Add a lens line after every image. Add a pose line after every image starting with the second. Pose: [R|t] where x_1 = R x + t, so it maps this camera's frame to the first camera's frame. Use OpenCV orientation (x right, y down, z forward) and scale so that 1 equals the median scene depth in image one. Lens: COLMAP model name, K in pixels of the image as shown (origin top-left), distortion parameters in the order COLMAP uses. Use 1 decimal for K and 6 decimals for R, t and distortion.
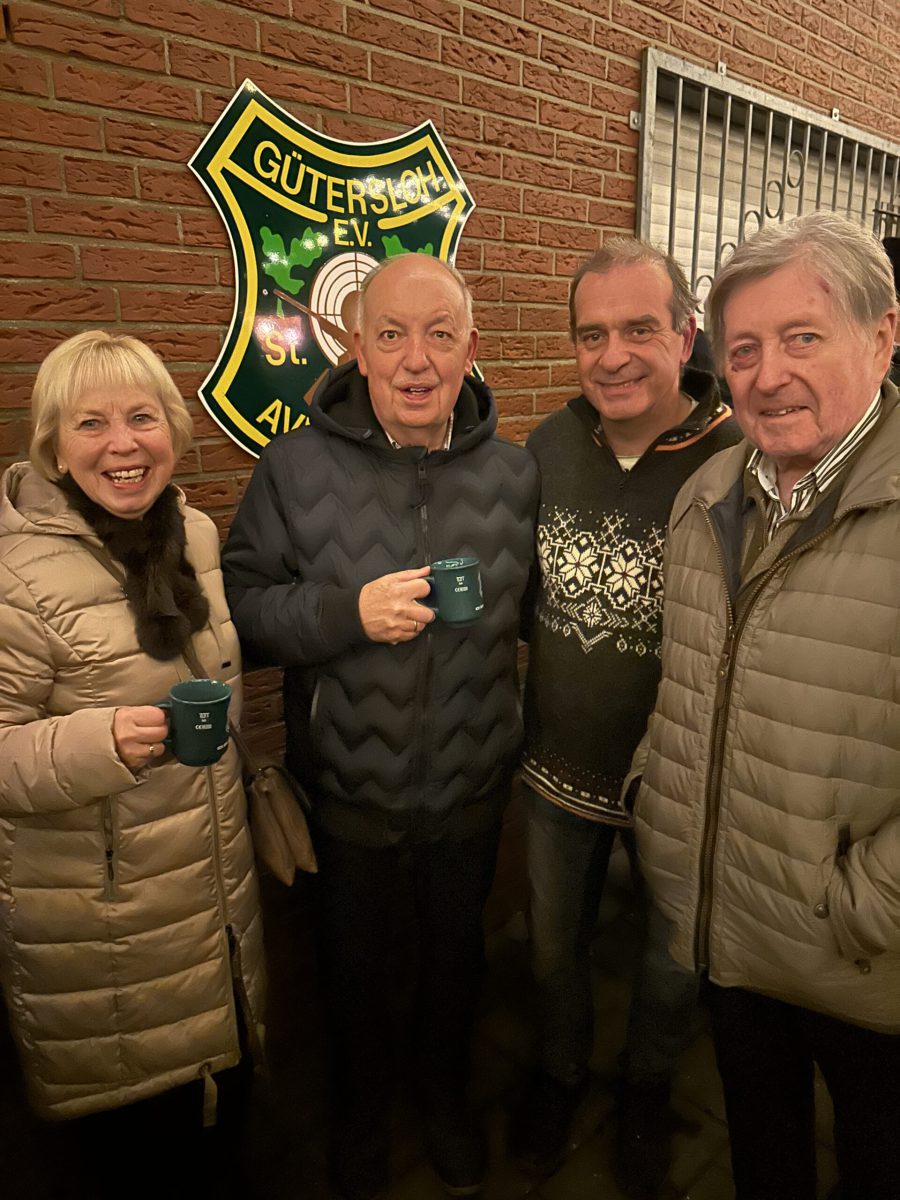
lens RADIAL K [[869.8, 0, 450.0], [0, 869.8, 600.0], [0, 0, 1]] dist [0.000489, -0.003050]
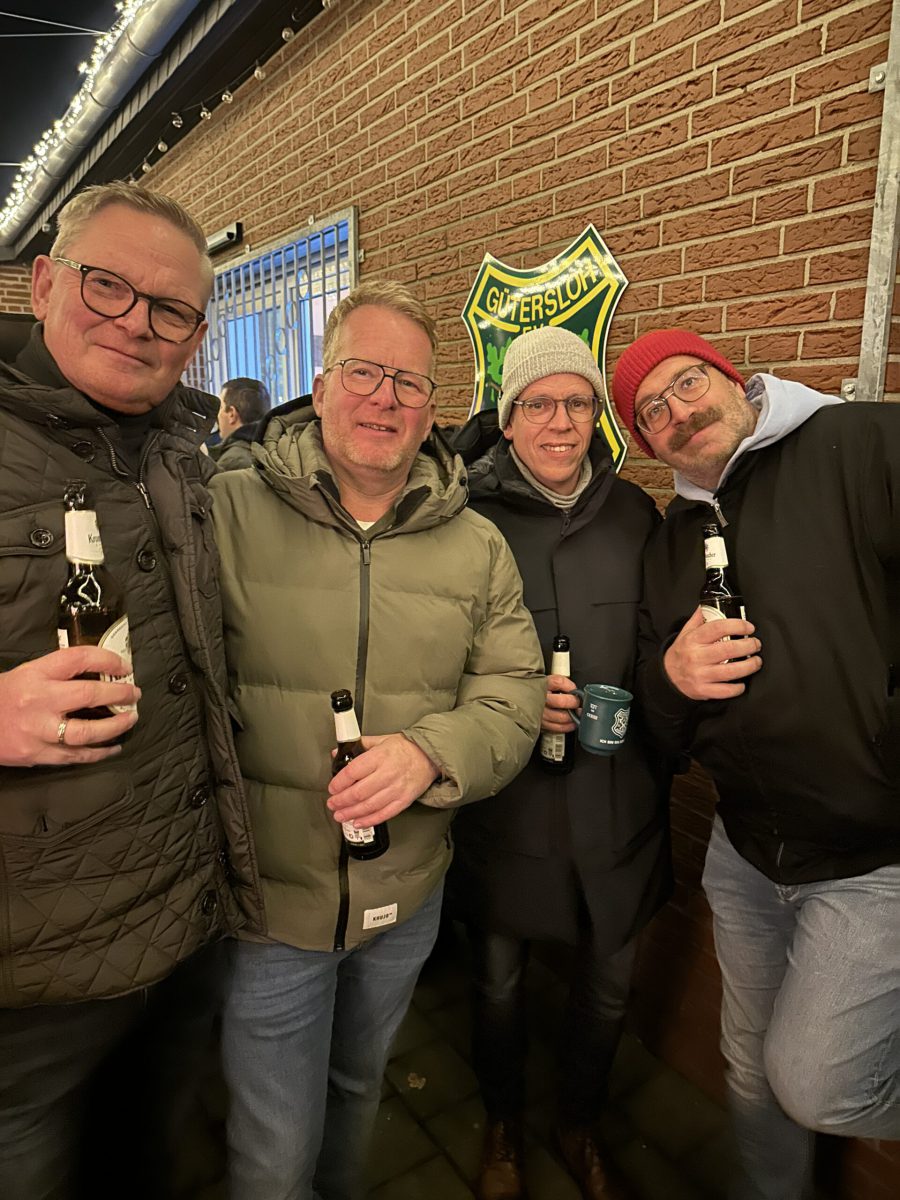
lens RADIAL K [[836.2, 0, 450.0], [0, 836.2, 600.0], [0, 0, 1]] dist [-0.005558, -0.006121]
pose [[-0.136277, 0.211093, -0.967920, 1.203211], [-0.258870, 0.935500, 0.240470, -0.313682], [0.956250, 0.283336, -0.072841, 1.072570]]
